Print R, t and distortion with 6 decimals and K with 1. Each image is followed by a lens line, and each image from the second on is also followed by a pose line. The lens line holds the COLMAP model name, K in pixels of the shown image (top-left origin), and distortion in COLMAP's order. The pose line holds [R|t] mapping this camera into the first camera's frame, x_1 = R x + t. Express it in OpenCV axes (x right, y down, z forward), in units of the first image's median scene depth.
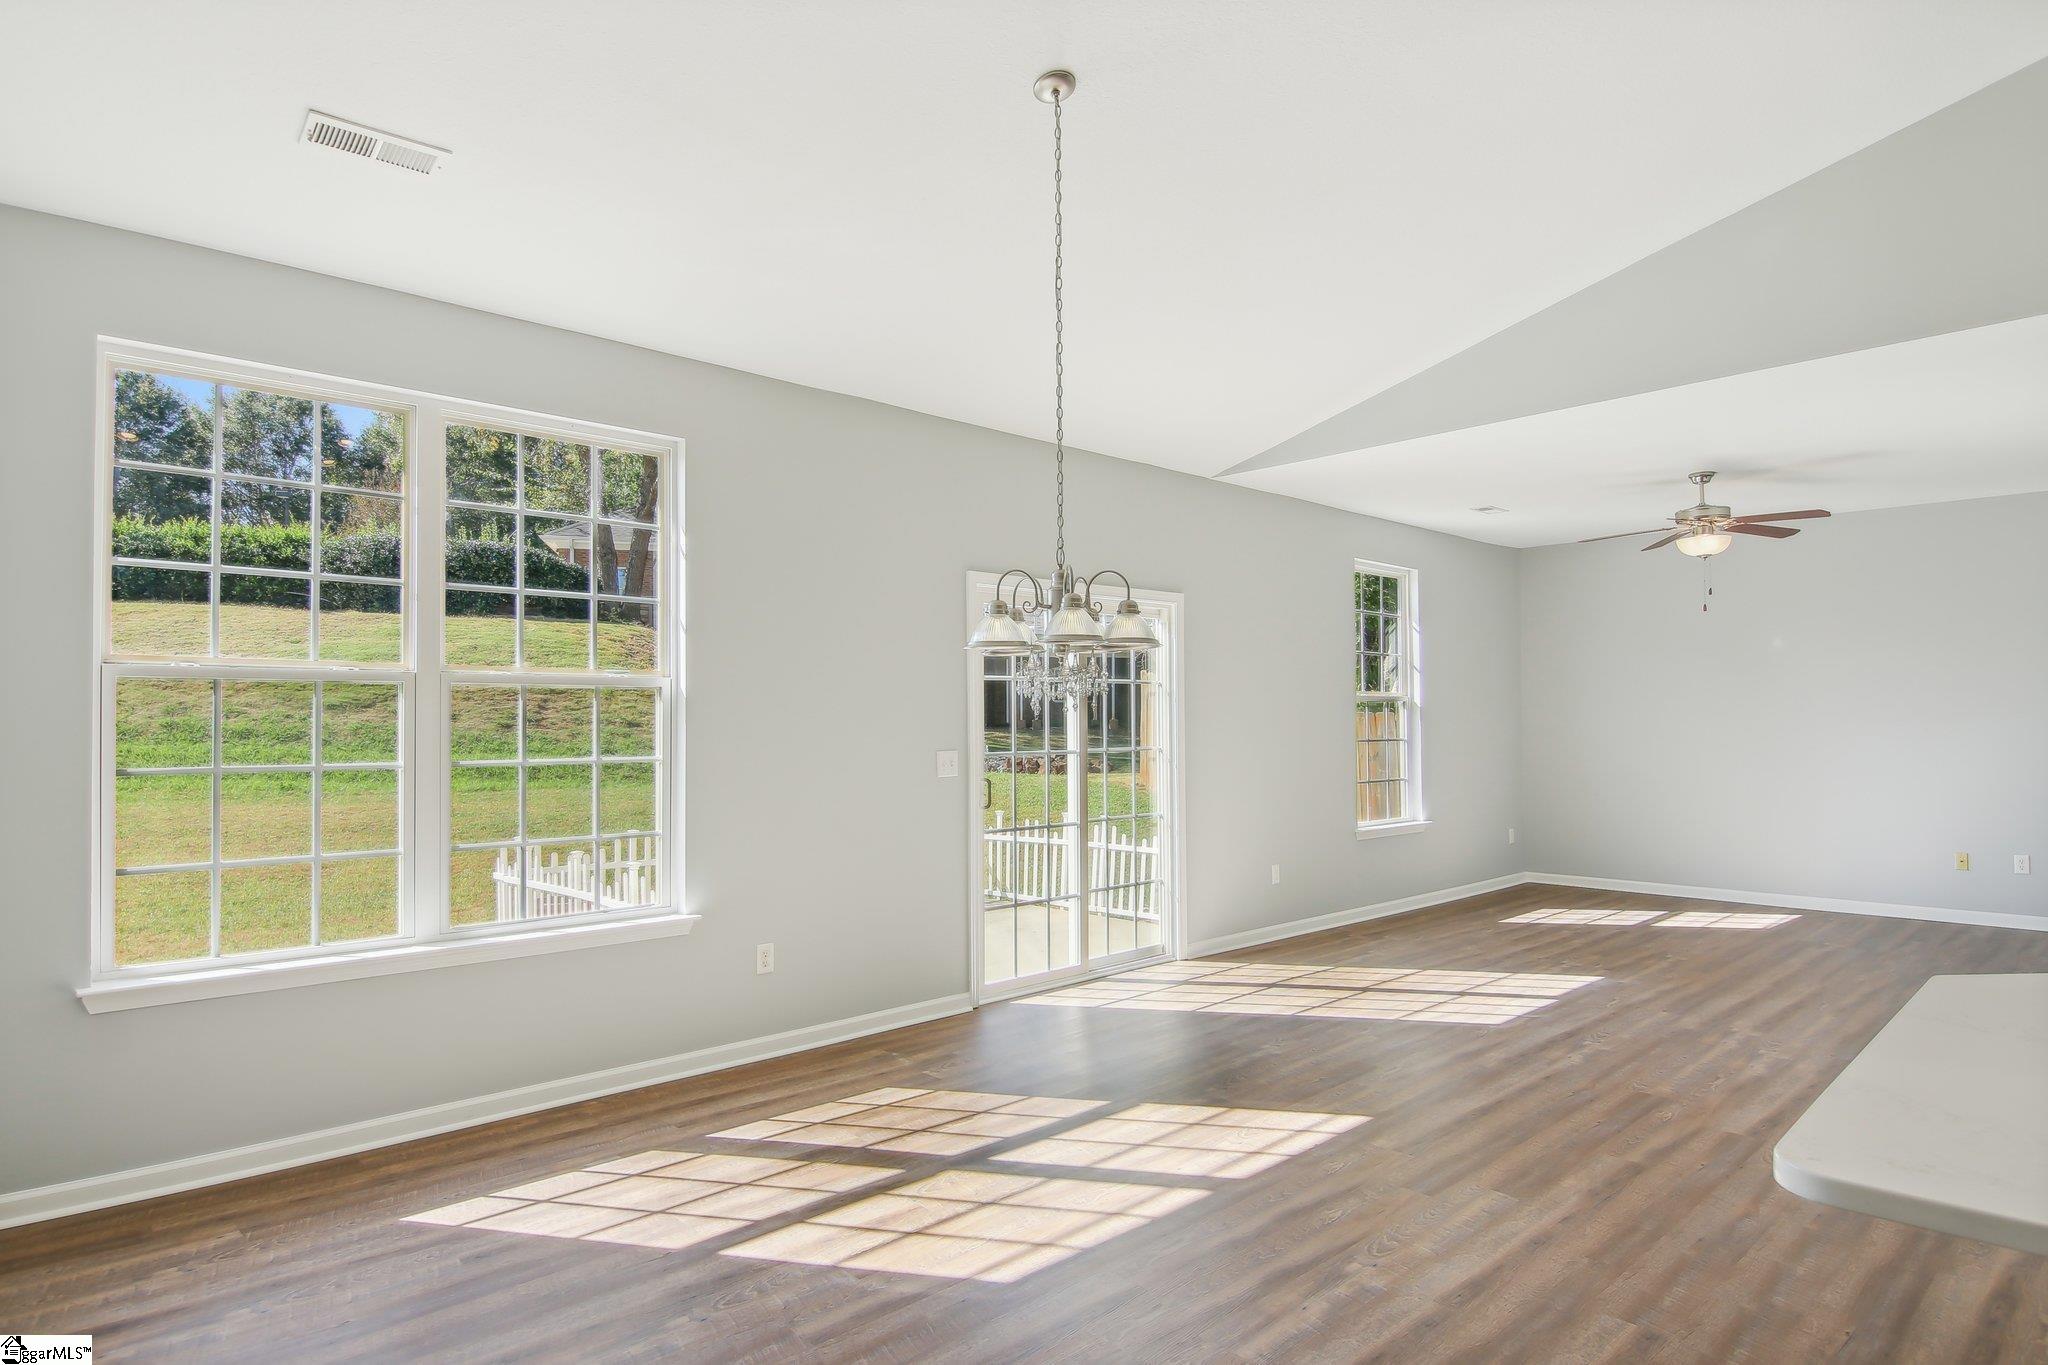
lens RADIAL K [[1150.6, 0, 1024.5], [0, 1150.6, 713.0], [0, 0, 1]] dist [0.006375, -0.021666]
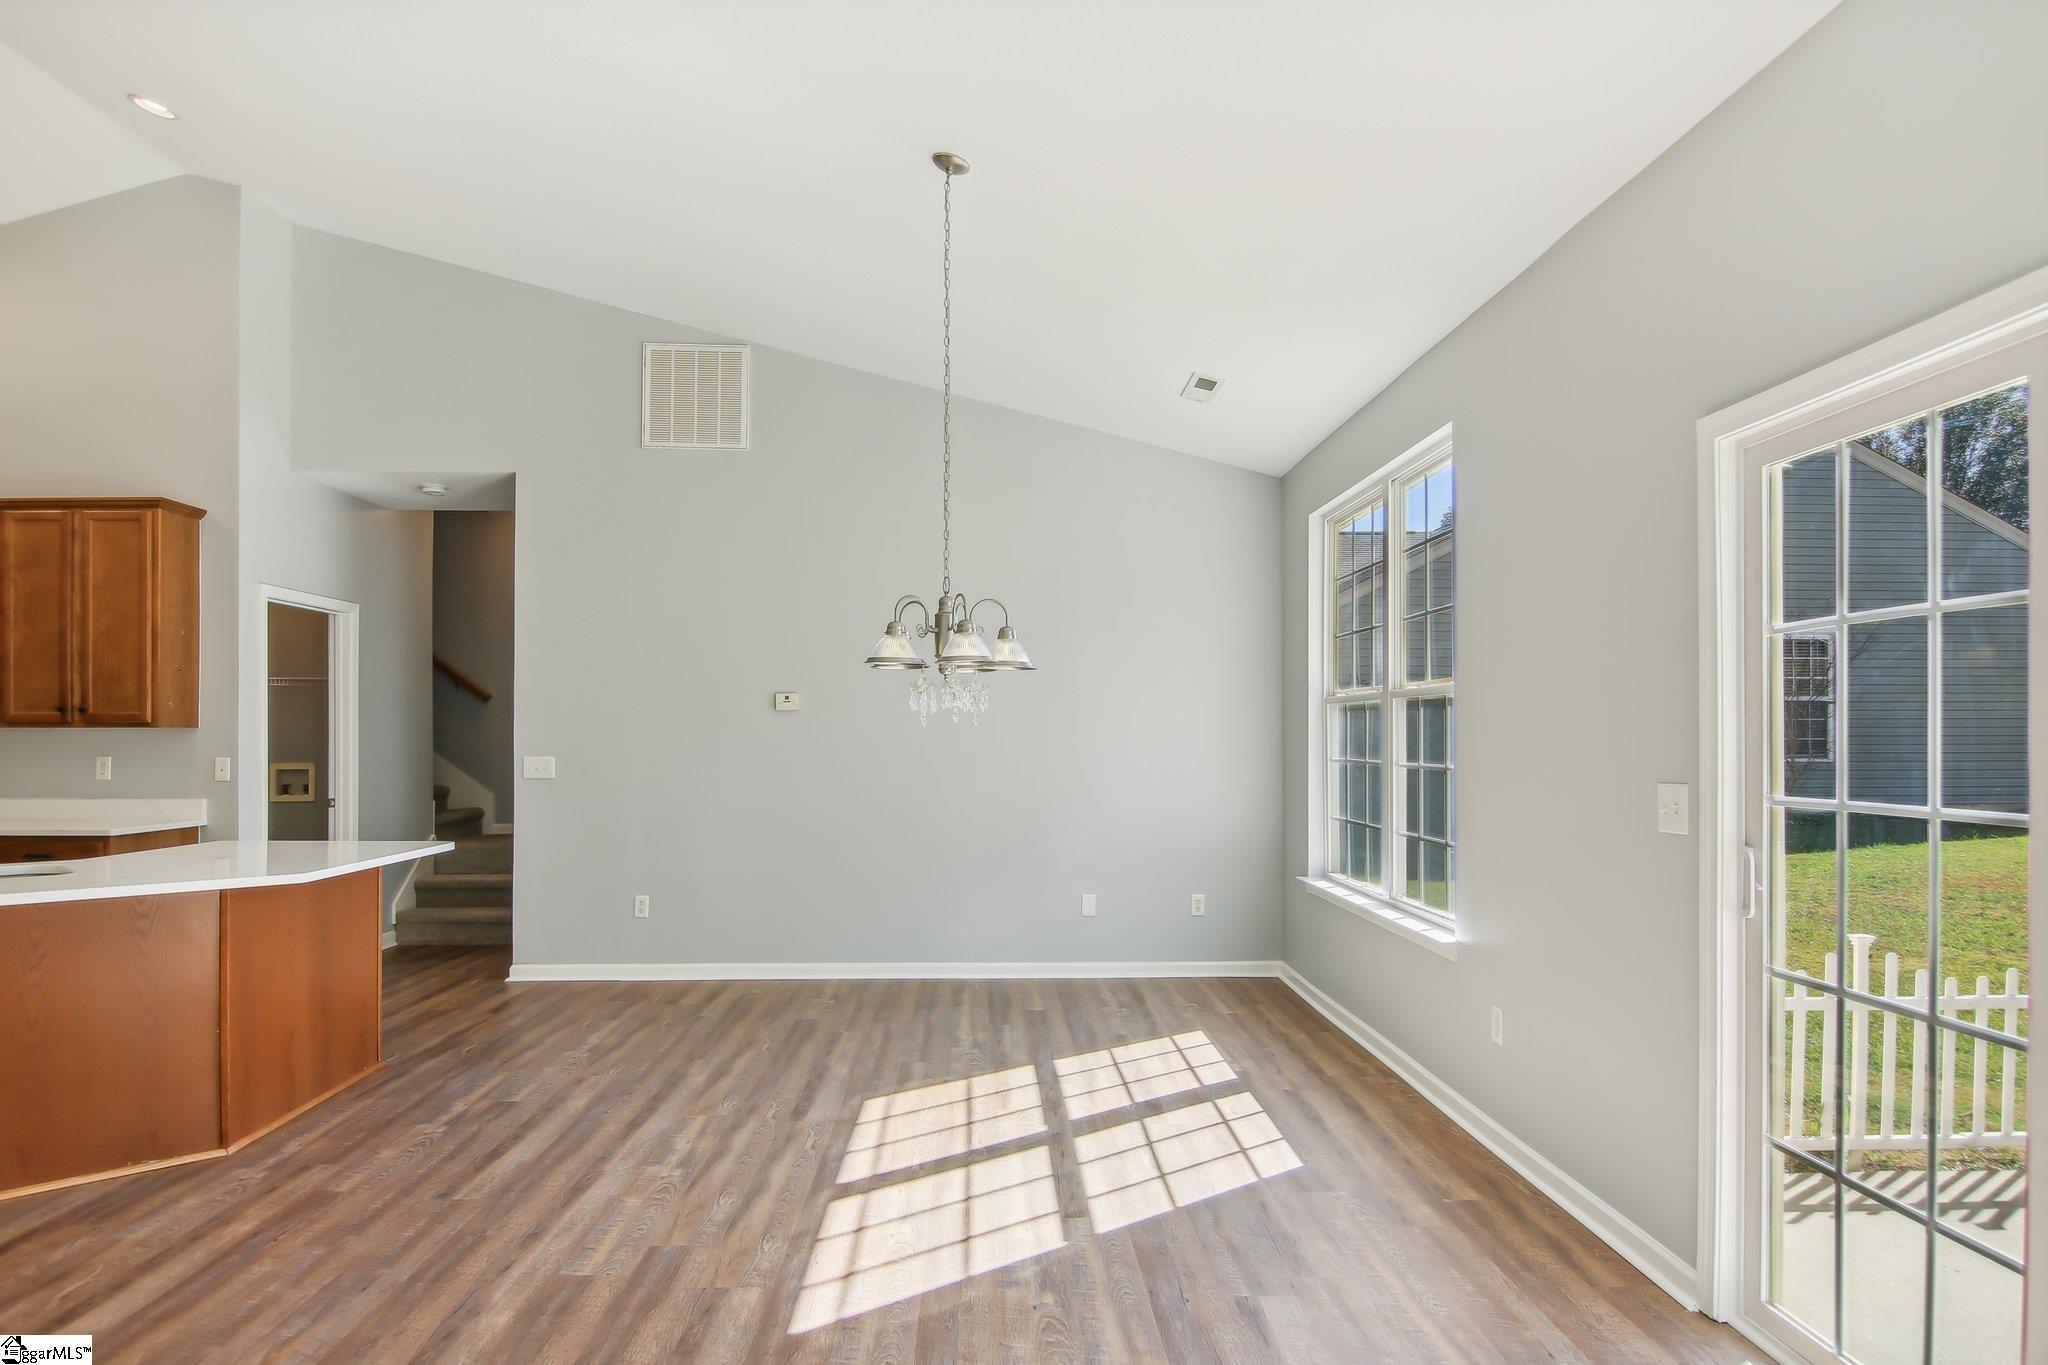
lens RADIAL K [[1160.0, 0, 1018.2], [0, 1160.0, 732.9], [0, 0, 1]] dist [0.012100, -0.025044]
pose [[-0.658325, 0.002112, -0.752731, 0.452790], [0.009591, 0.999938, -0.005582, 0.008342], [0.752673, -0.010894, -0.658305, 0.967481]]
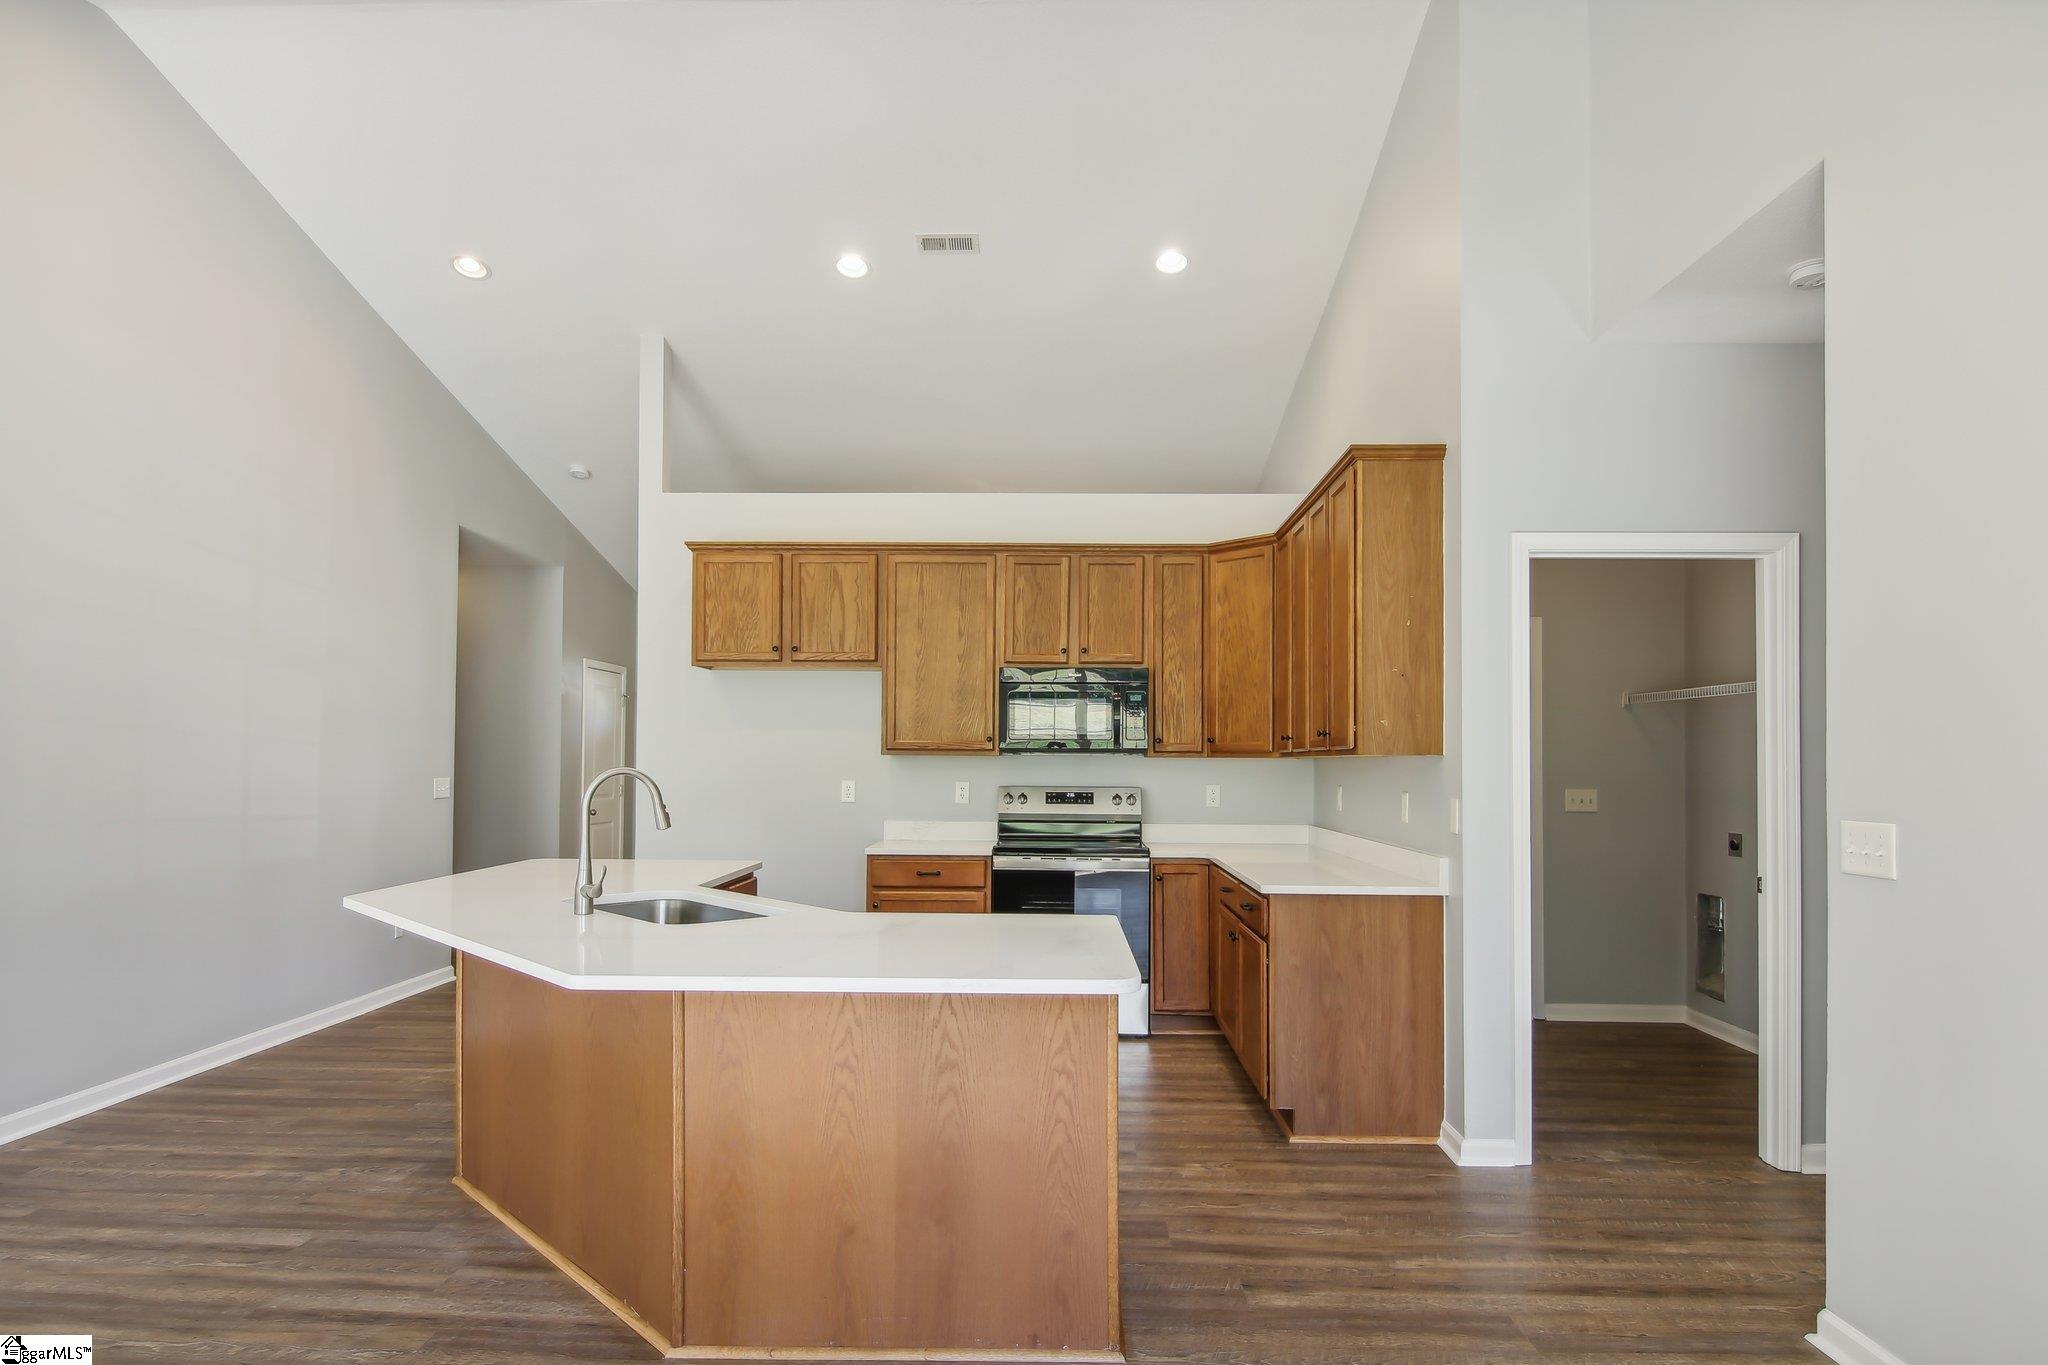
lens RADIAL K [[1164.8, 0, 1020.6], [0, 1164.8, 735.1], [0, 0, 1]] dist [0.019798, -0.026240]
pose [[-0.709682, 0.016679, 0.704325, -0.121535], [-0.009435, 0.999405, -0.033173, 0.005284], [-0.704459, -0.030188, -0.709102, 0.483960]]
